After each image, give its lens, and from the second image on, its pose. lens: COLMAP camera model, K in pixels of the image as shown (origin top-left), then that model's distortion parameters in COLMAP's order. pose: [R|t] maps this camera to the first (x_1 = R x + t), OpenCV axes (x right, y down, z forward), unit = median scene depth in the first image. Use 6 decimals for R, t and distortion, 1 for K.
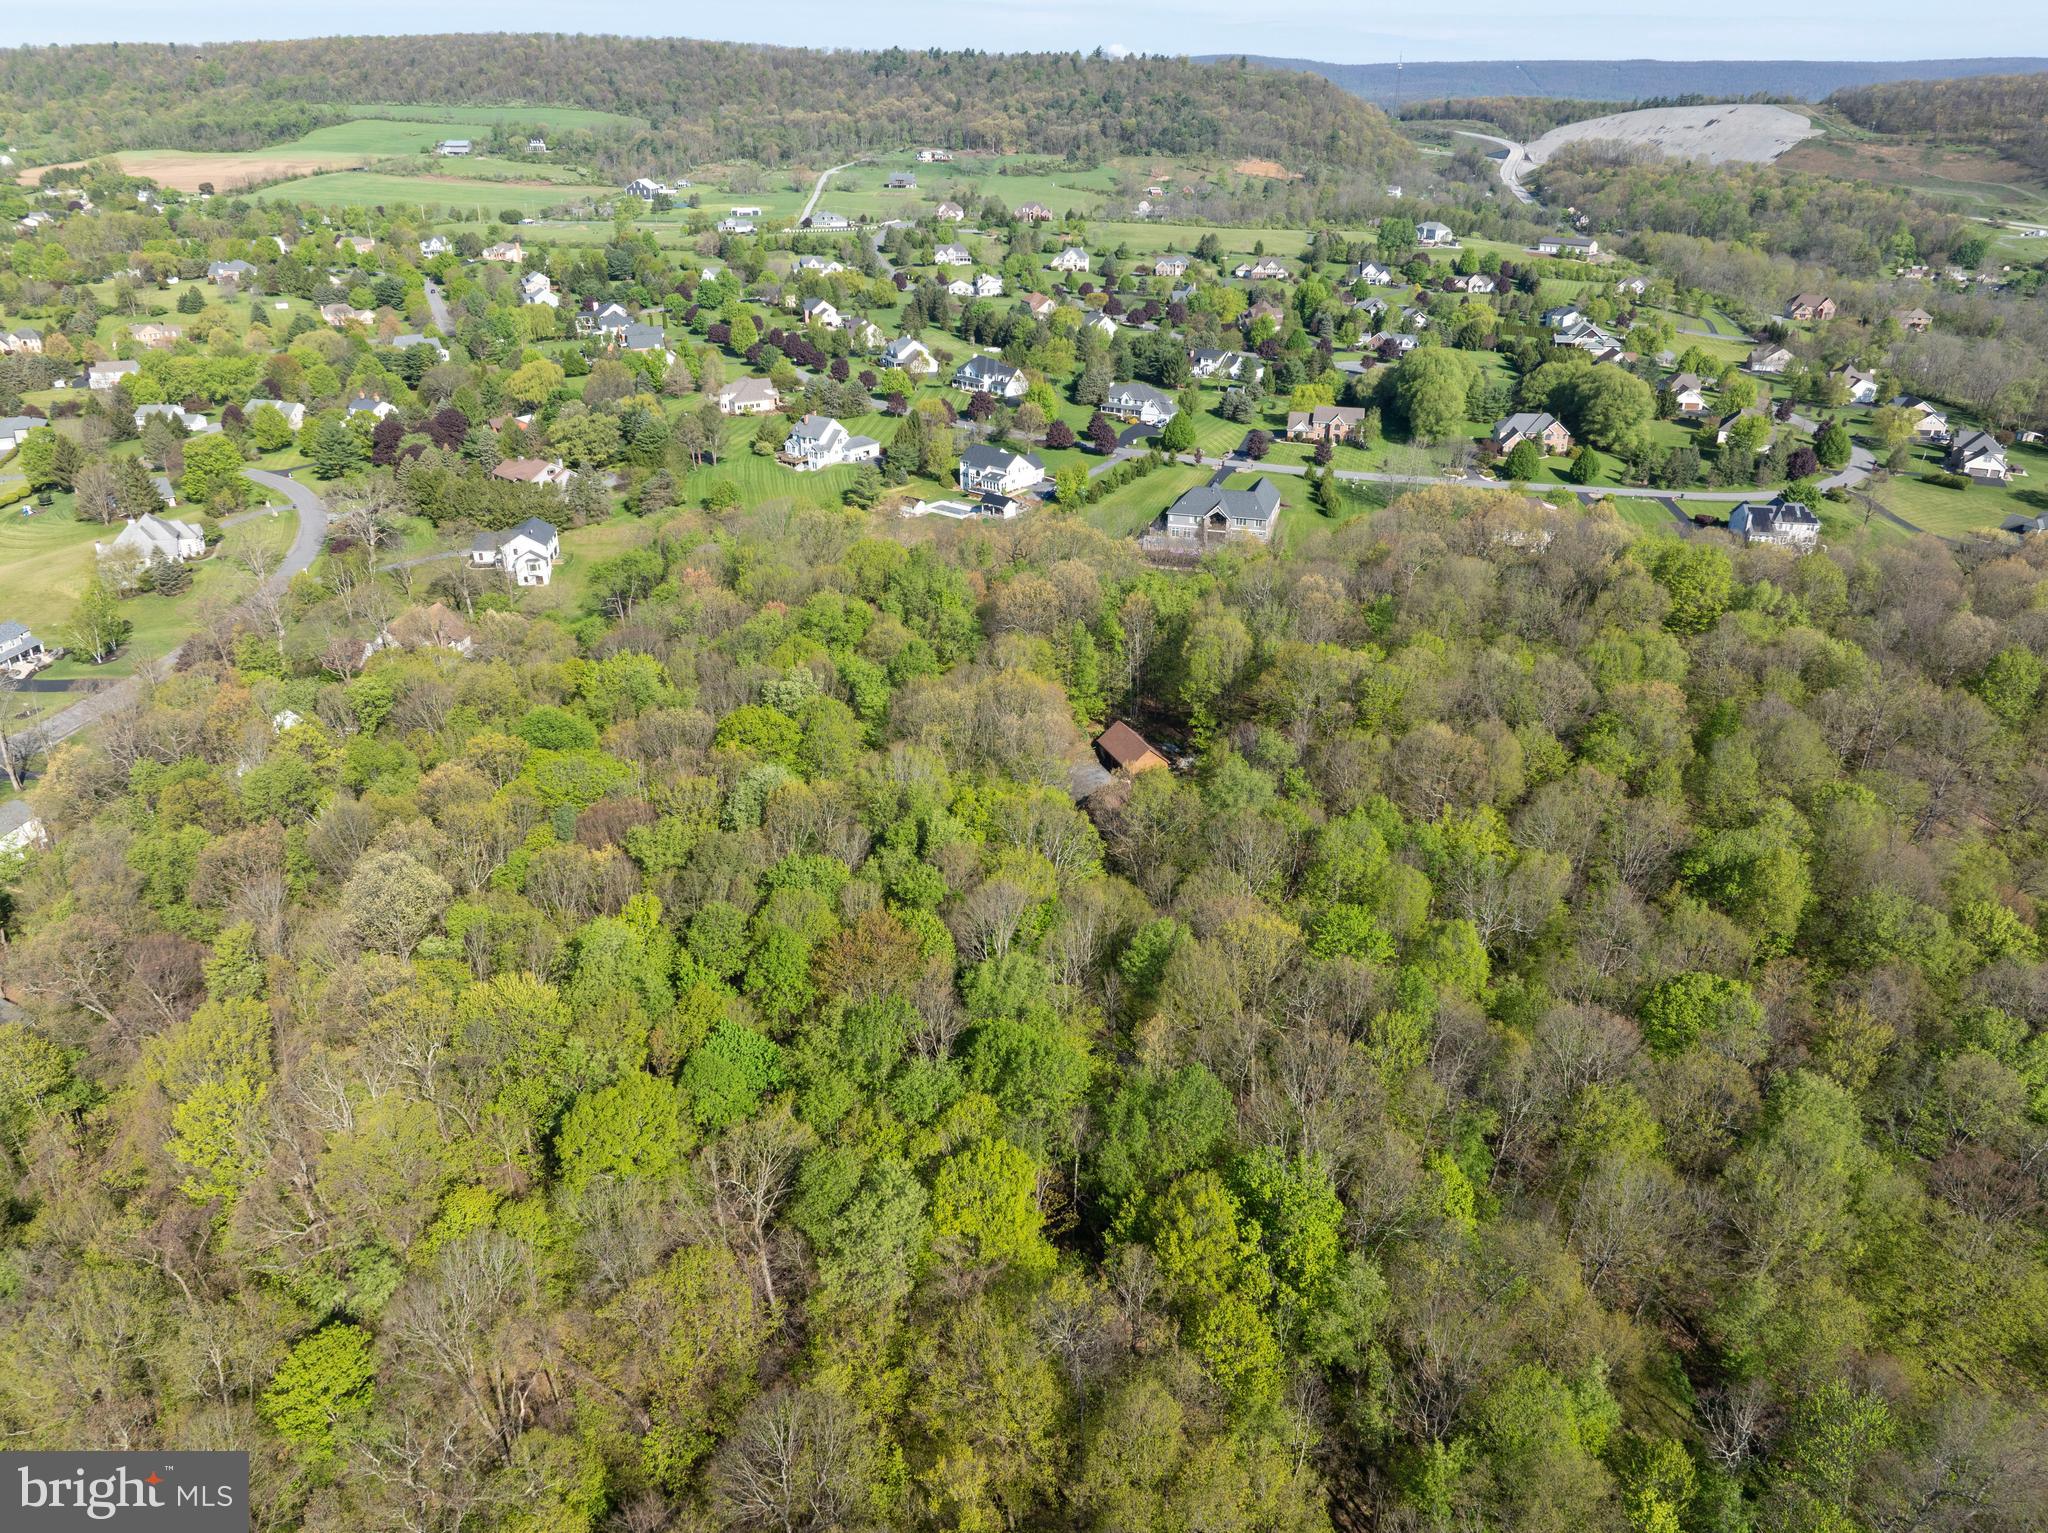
lens RADIAL K [[1418.2, 0, 1032.5], [0, 1418.2, 781.9], [0, 0, 1]] dist [-0.052970, 0.033759]
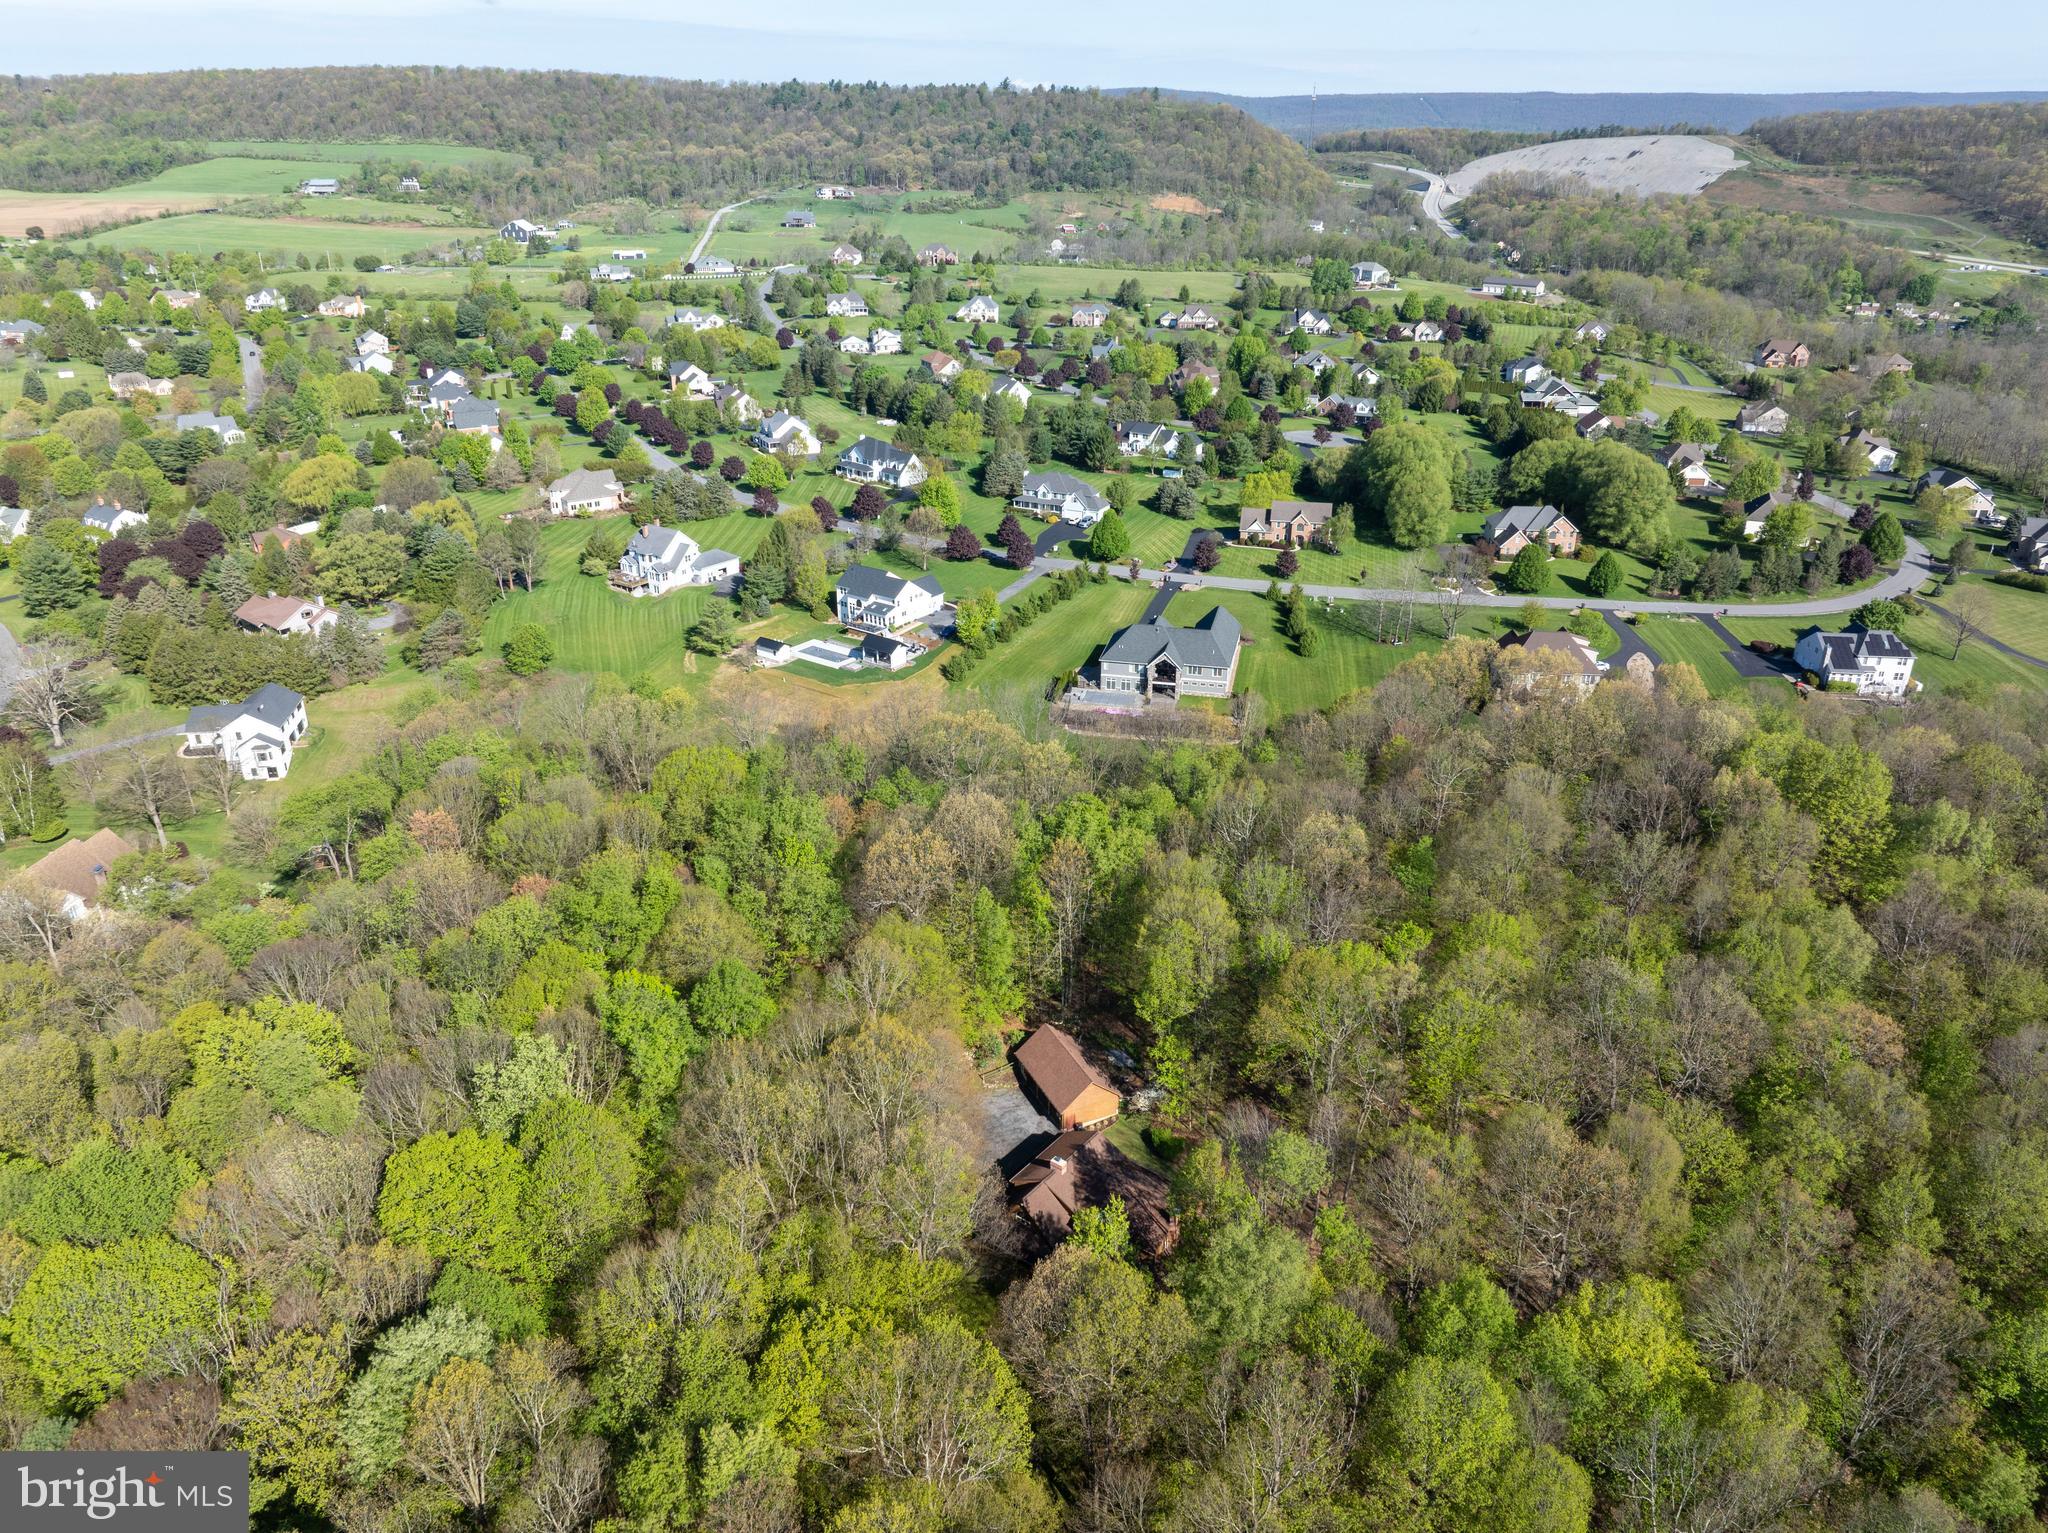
lens RADIAL K [[1418.2, 0, 1032.5], [0, 1418.2, 781.9], [0, 0, 1]] dist [-0.052970, 0.033759]
pose [[0.998333, -0.026234, 0.051417, 0.007795], [0.027247, 0.999446, -0.019100, -0.052032], [-0.050888, 0.020469, 0.998495, 0.107001]]
